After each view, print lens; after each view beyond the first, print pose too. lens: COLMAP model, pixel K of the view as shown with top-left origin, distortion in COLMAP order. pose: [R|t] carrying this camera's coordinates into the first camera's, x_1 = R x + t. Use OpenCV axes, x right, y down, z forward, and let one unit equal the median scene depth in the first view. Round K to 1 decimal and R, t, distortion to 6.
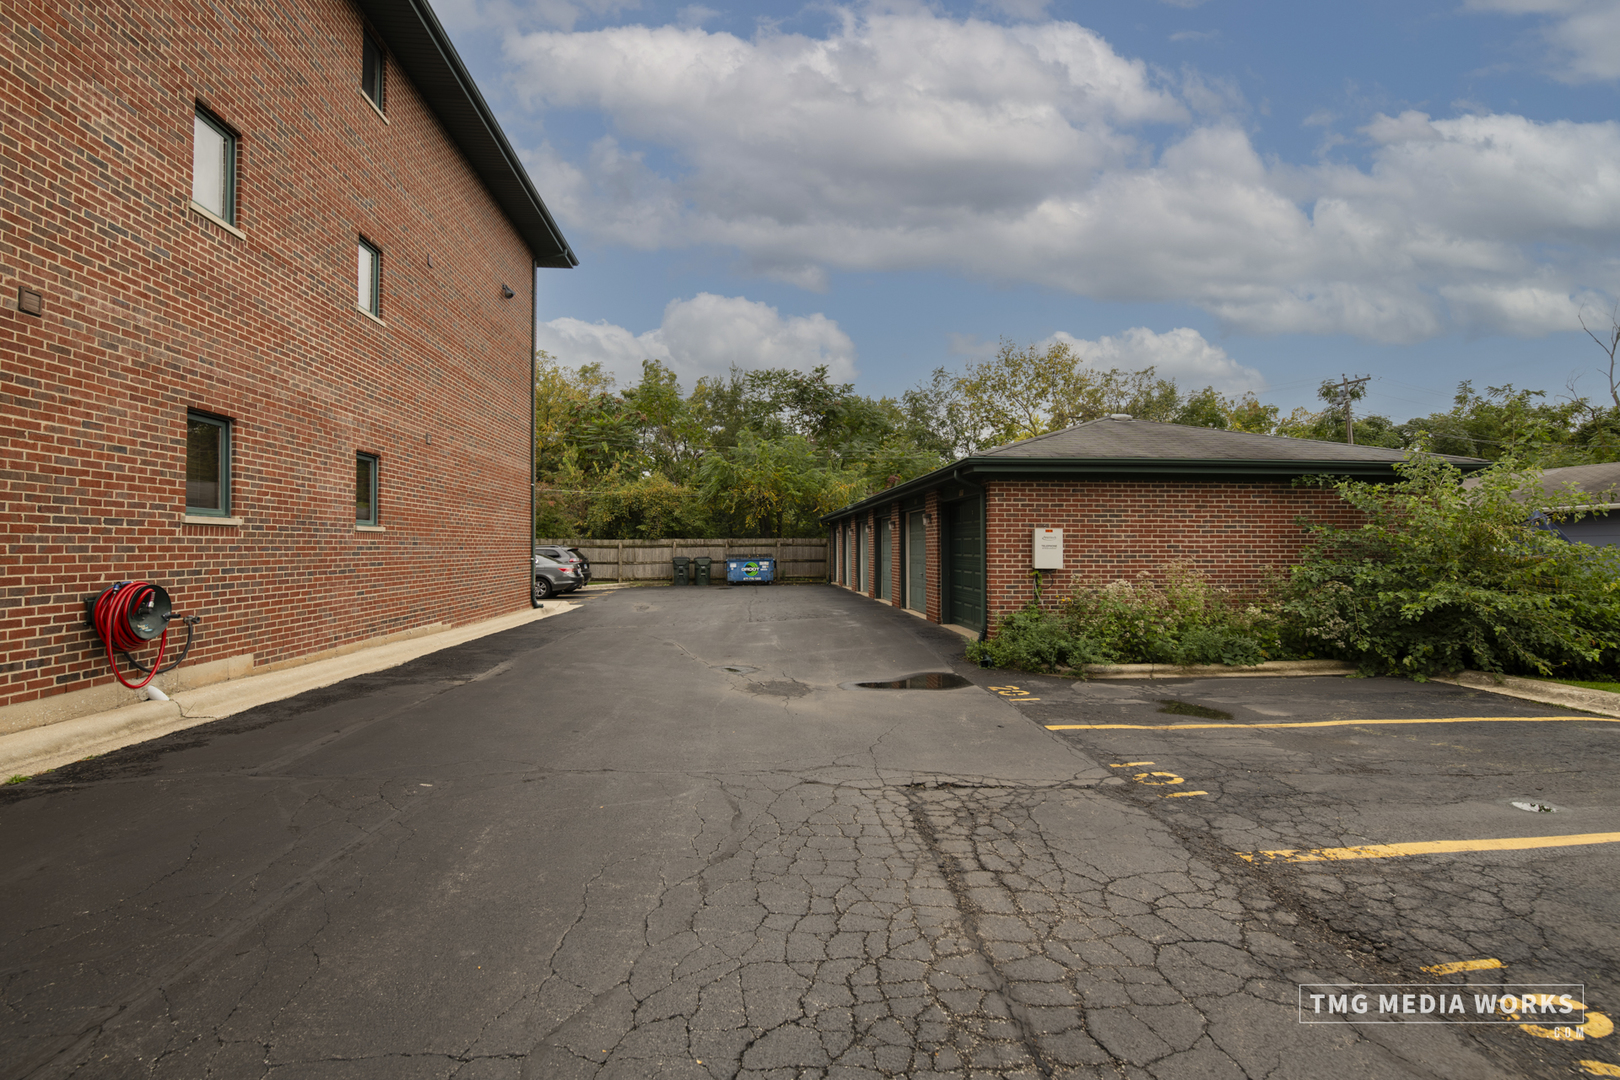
lens RADIAL K [[728.8, 0, 789.7], [0, 728.8, 537.1], [0, 0, 1]] dist [-0.001839, 0.000340]
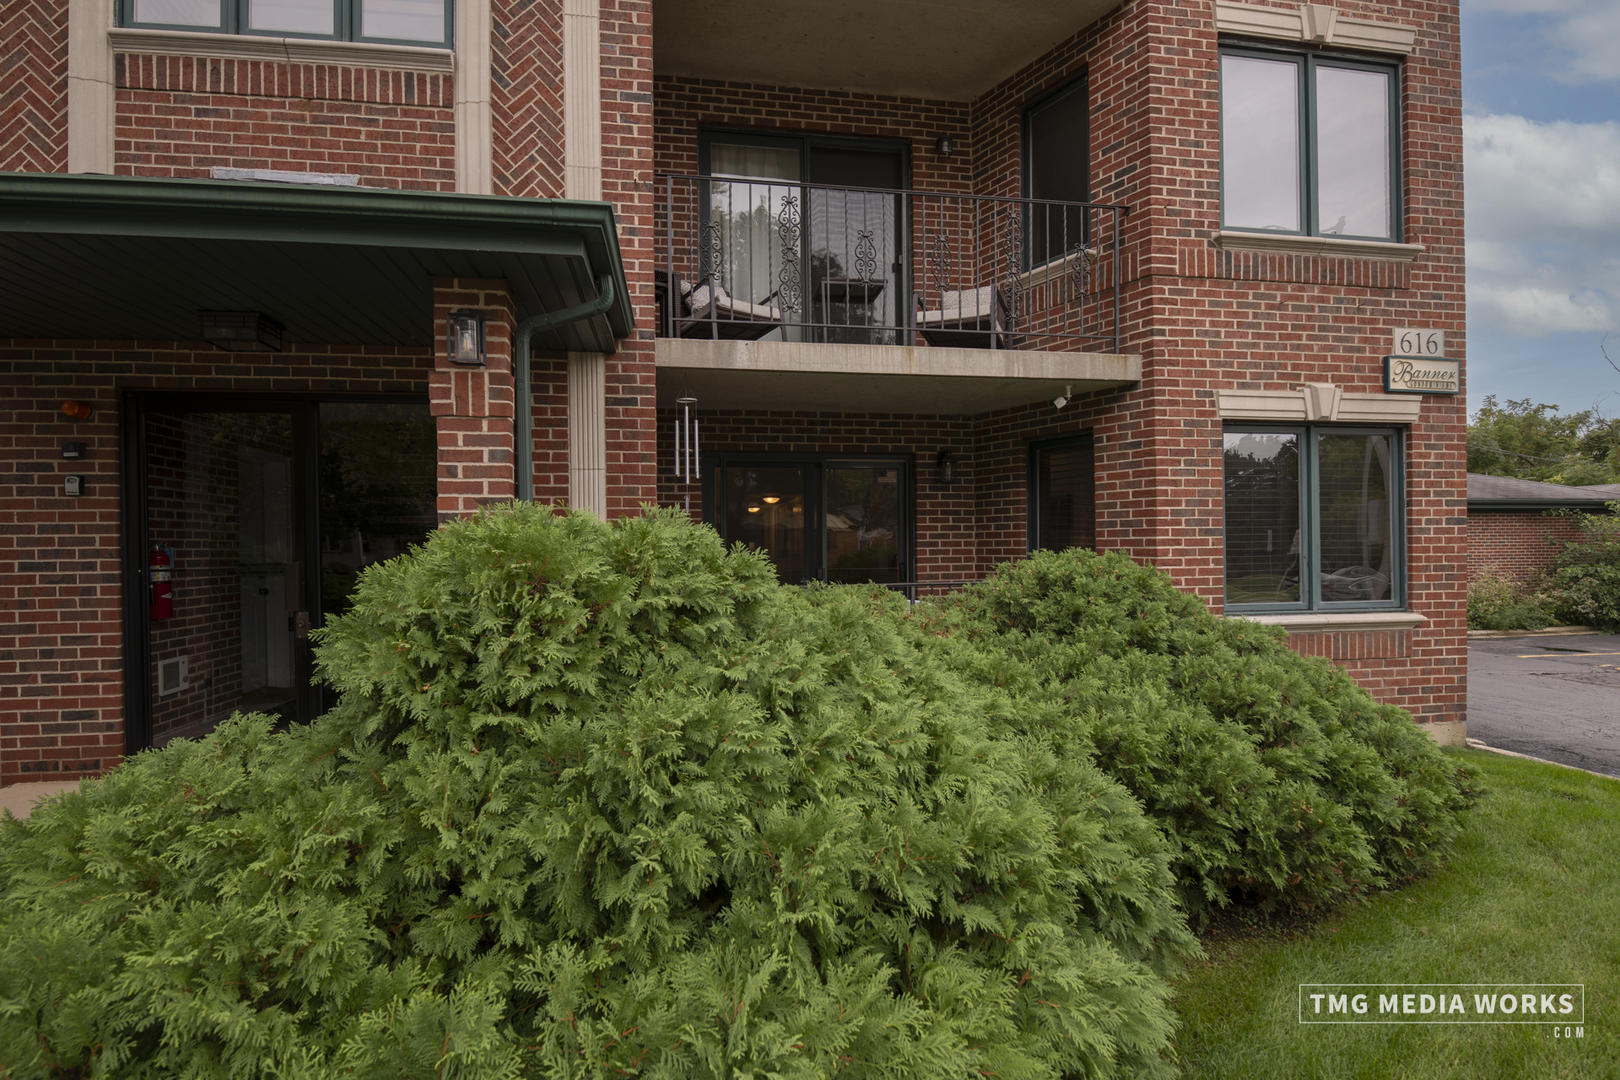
lens RADIAL K [[802.0, 0, 836.6], [0, 802.0, 556.7], [0, 0, 1]] dist [-0.002407, -0.005262]
pose [[0.994566, -0.010140, 0.103616, -0.984287], [0.007785, 0.999703, 0.023113, -0.034834], [-0.103820, -0.022181, 0.994349, -0.530030]]
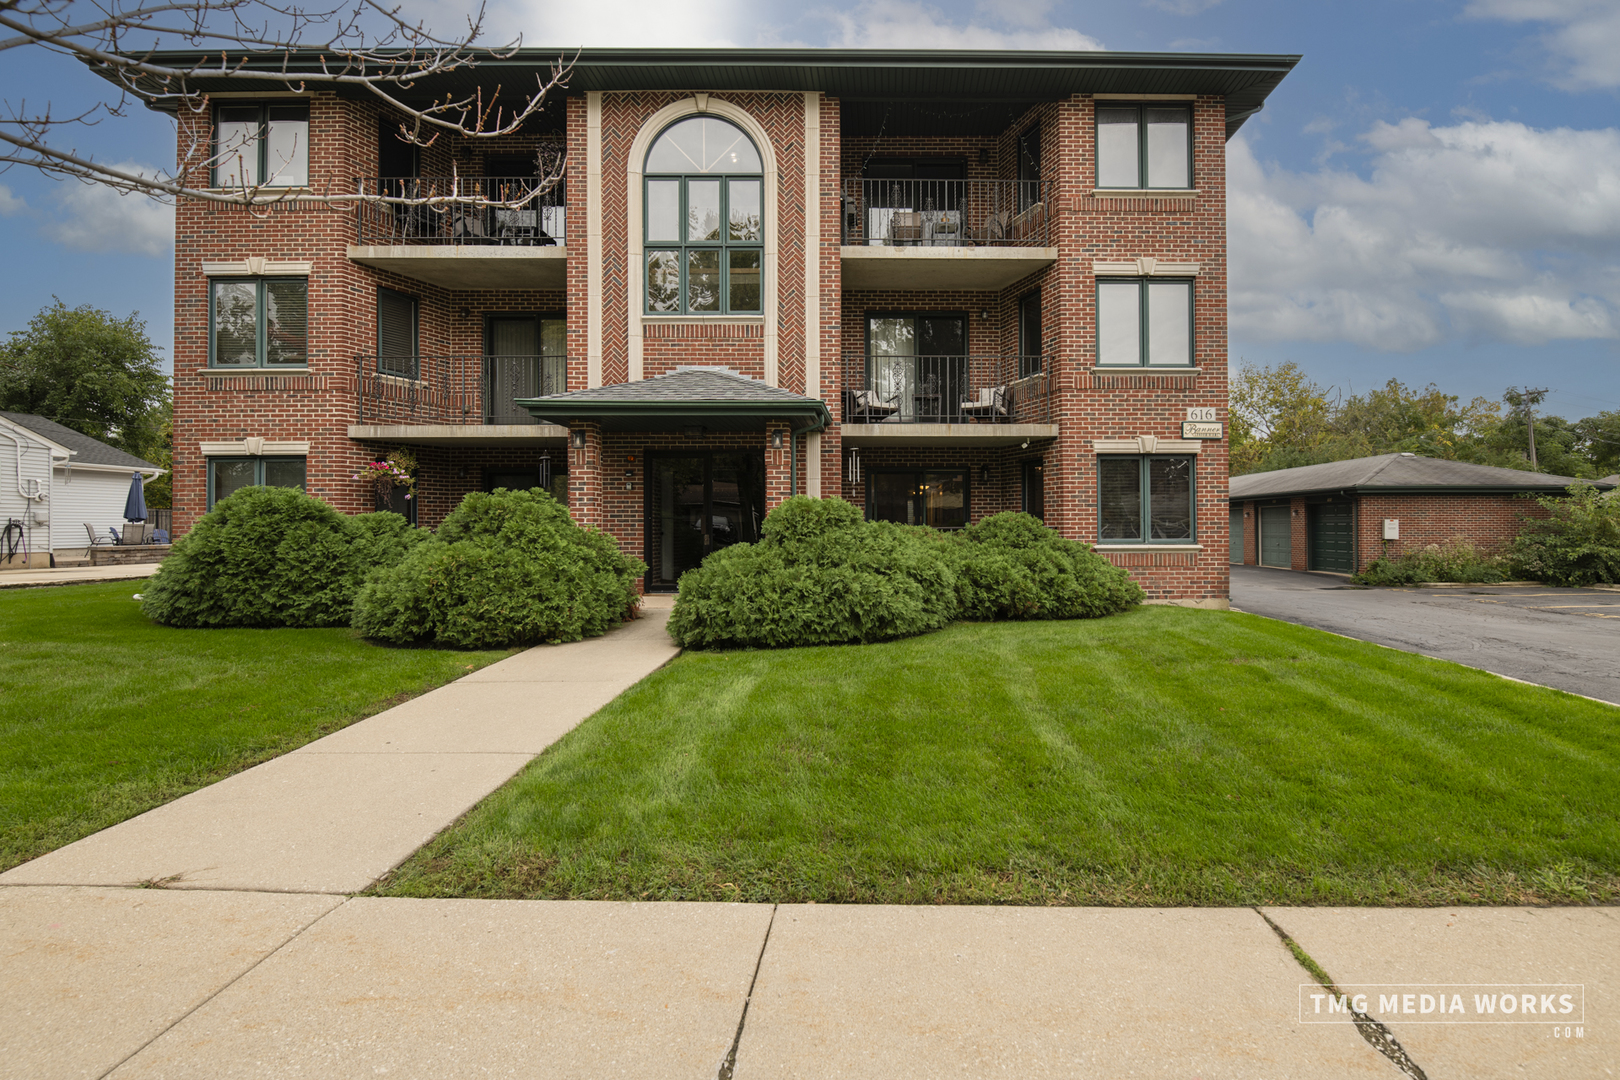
lens RADIAL K [[728.8, 0, 924.7], [0, 728.8, 526.2], [0, 0, 1]] dist [-0.001839, 0.000340]
pose [[0.999487, -0.003357, -0.031841, -0.888331], [0.003677, 0.999943, 0.009978, -0.018192], [0.031806, -0.010090, 0.999443, -1.083210]]
